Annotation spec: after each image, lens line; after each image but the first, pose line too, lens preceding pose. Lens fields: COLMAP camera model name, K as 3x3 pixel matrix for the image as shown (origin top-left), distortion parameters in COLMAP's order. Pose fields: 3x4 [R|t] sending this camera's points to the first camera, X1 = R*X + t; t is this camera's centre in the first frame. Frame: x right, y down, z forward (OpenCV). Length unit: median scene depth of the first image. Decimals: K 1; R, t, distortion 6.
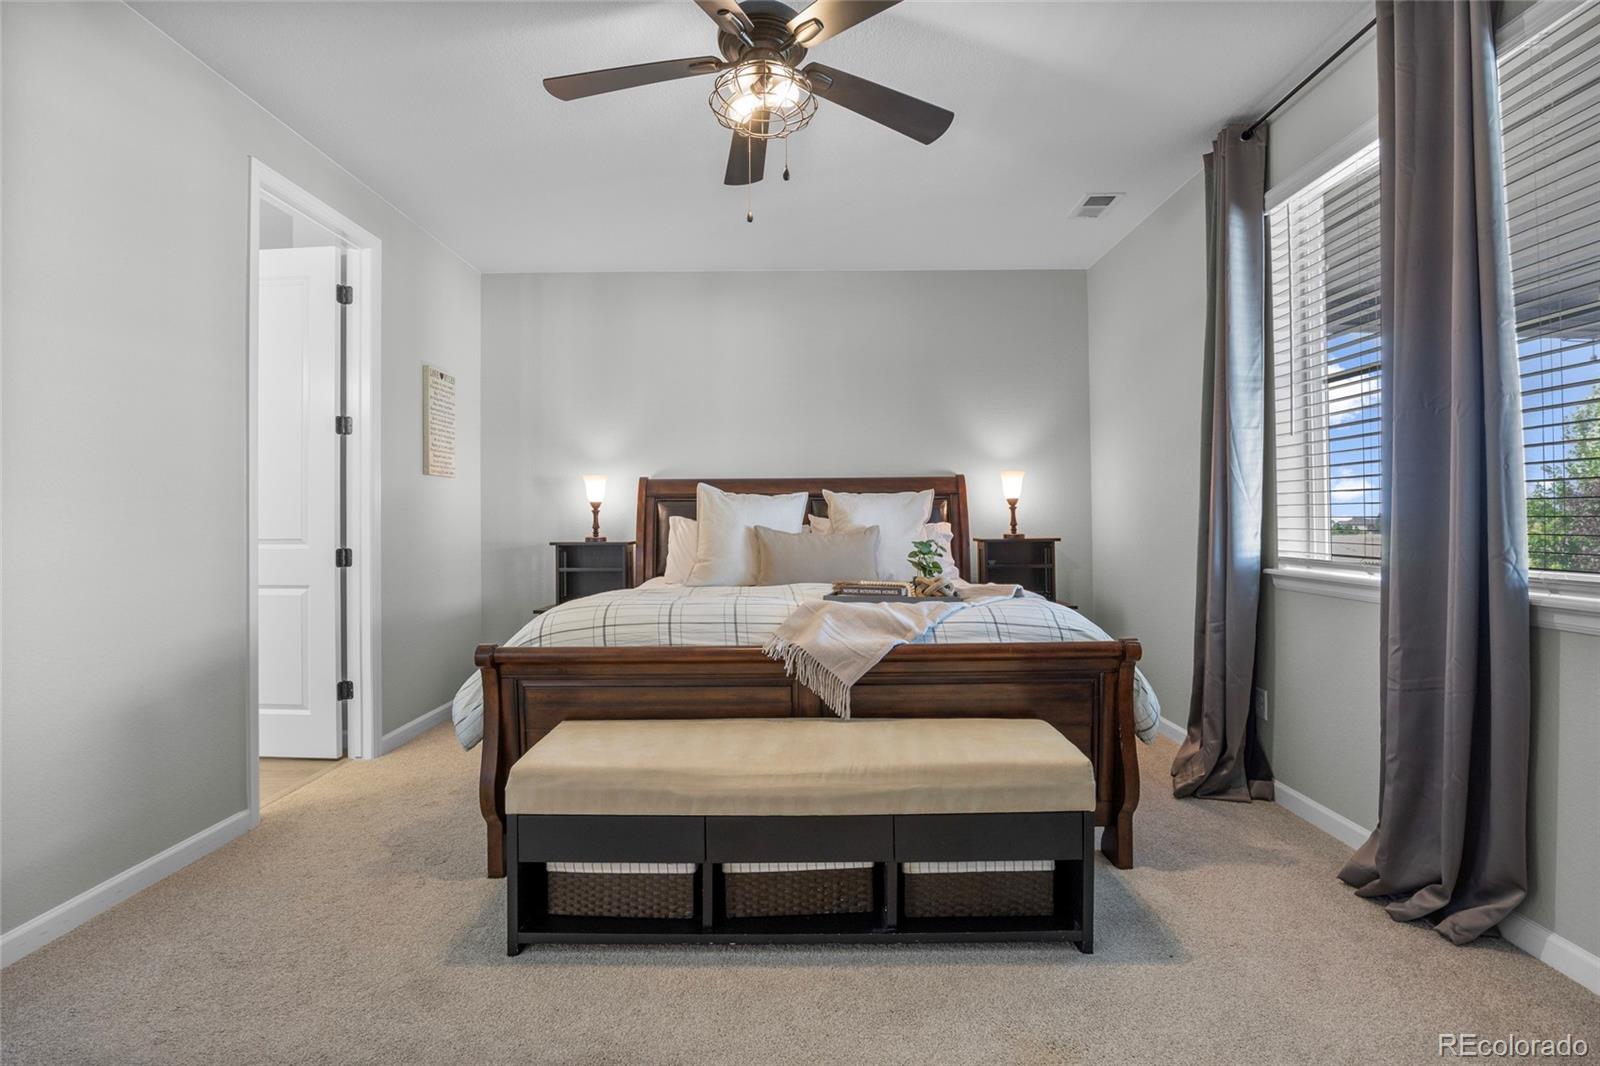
lens RADIAL K [[722.5, 0, 800.6], [0, 722.5, 517.5], [0, 0, 1]] dist [-0.012952, 0.000417]
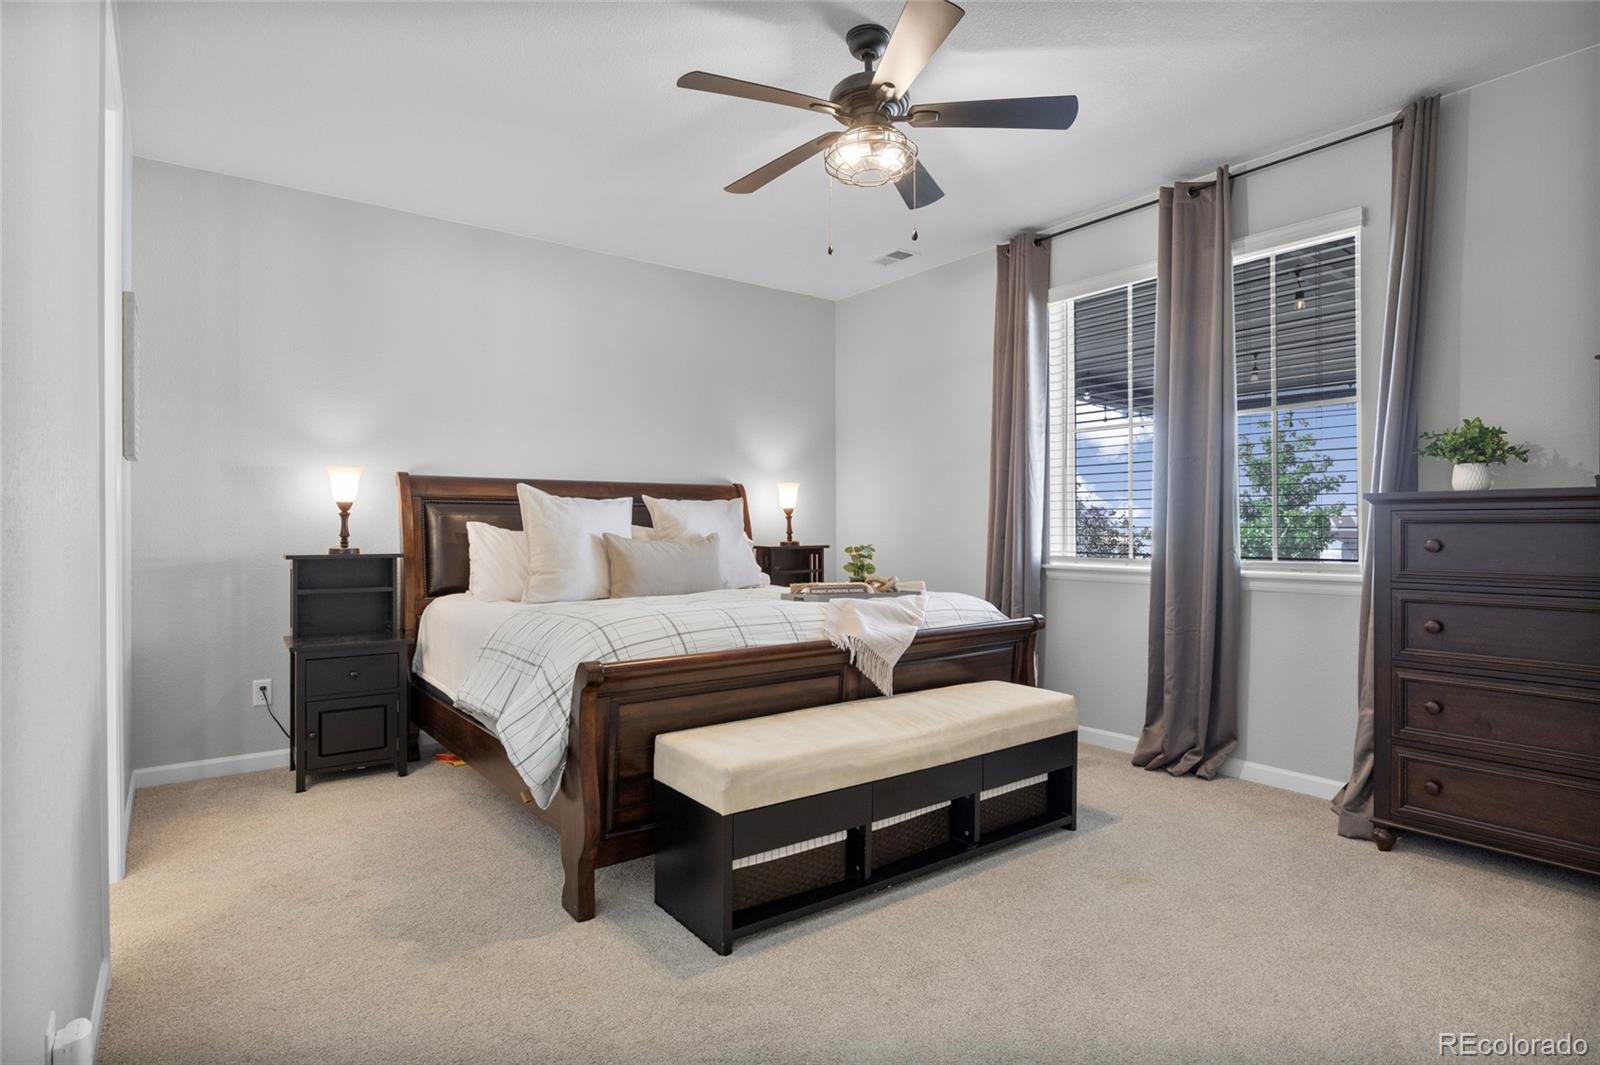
lens RADIAL K [[835.9, 0, 798.1], [0, 835.9, 544.2], [0, 0, 1]] dist [0.004345, 0.000900]
pose [[0.800817, -0.006715, 0.598871, -0.689001], [-0.005604, 0.999809, 0.018705, 0.005566], [-0.598882, -0.018335, 0.800627, 0.002756]]
